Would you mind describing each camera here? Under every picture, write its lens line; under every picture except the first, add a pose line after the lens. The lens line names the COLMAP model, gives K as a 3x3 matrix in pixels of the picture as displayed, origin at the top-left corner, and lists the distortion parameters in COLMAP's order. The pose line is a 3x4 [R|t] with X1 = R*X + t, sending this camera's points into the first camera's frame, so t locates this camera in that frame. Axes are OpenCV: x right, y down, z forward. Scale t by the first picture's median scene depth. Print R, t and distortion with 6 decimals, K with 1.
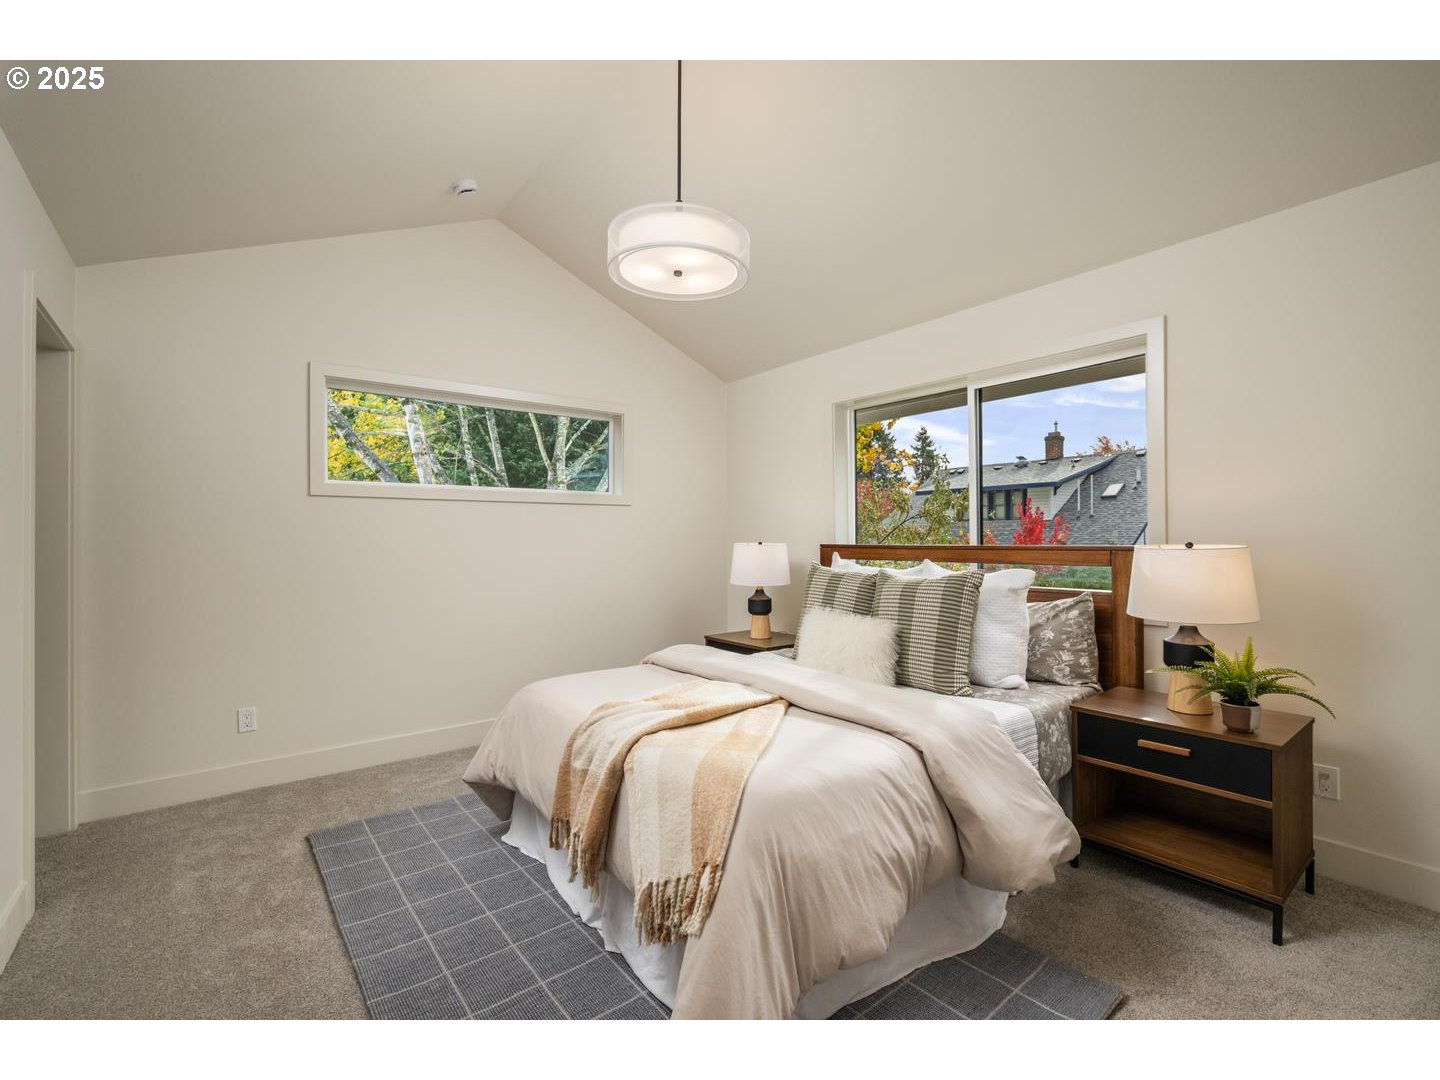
lens RADIAL K [[639.1, 0, 719.4], [0, 639.1, 537.7], [0, 0, 1]] dist [0.003756, 0.000007]
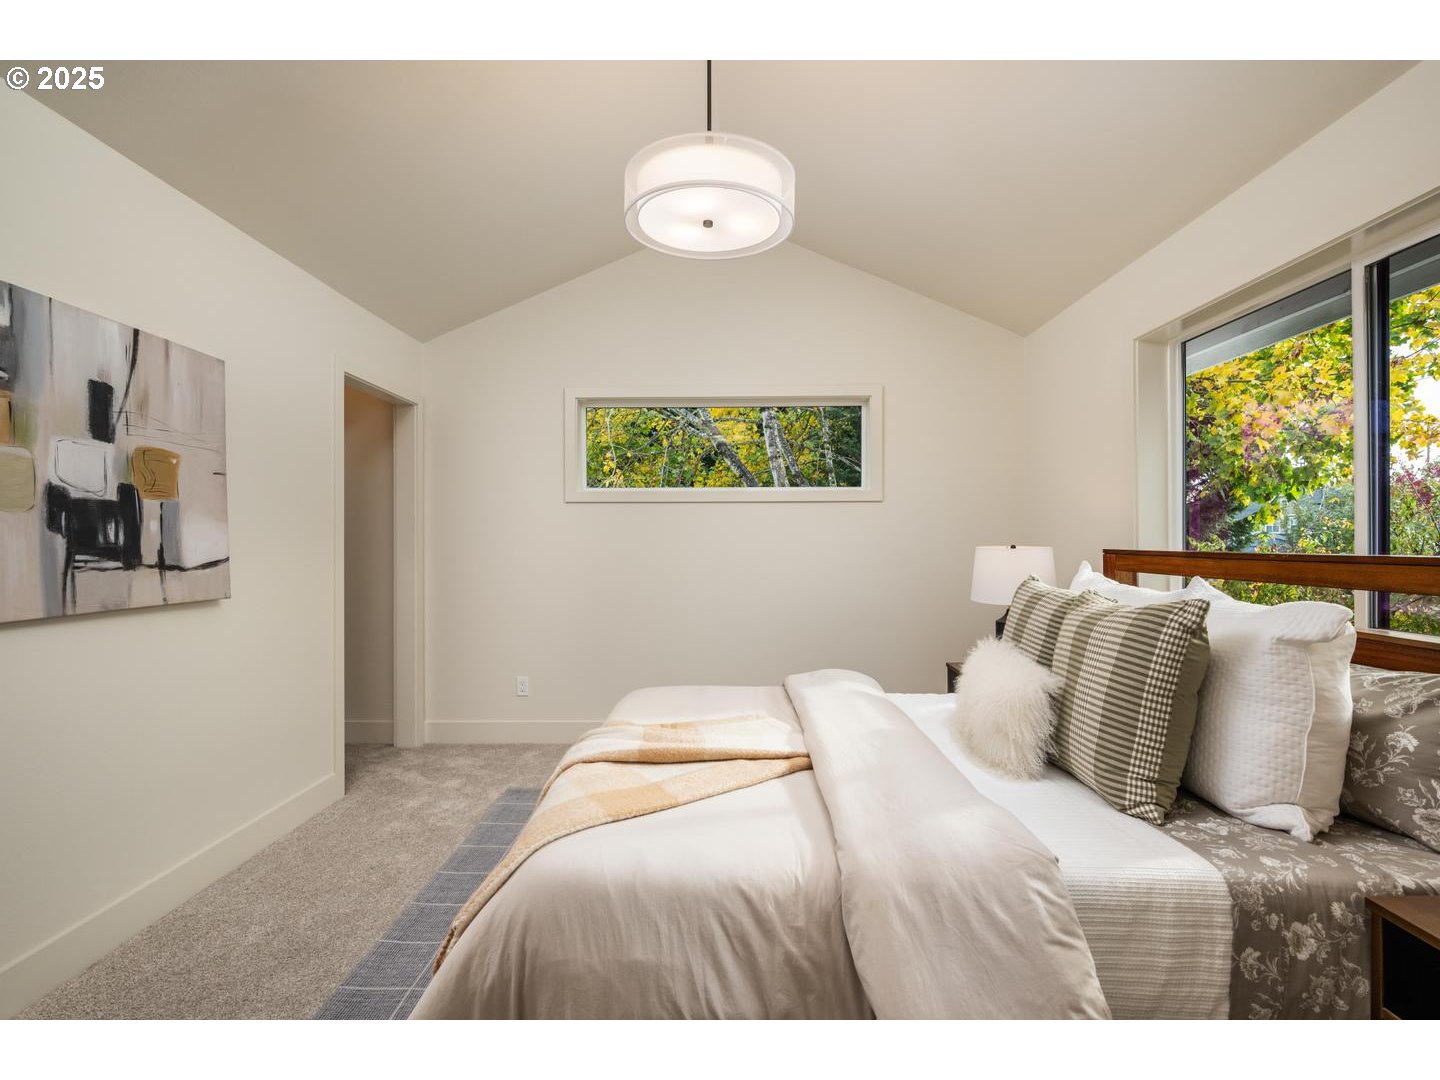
lens RADIAL K [[670.5, 0, 720.1], [0, 670.5, 542.9], [0, 0, 1]] dist [-0.002284, -0.000498]
pose [[0.778051, 0.005739, -0.628175, 0.369801], [-0.001540, 0.999973, 0.007228, -0.001535], [0.628199, -0.004656, 0.778039, 0.241956]]
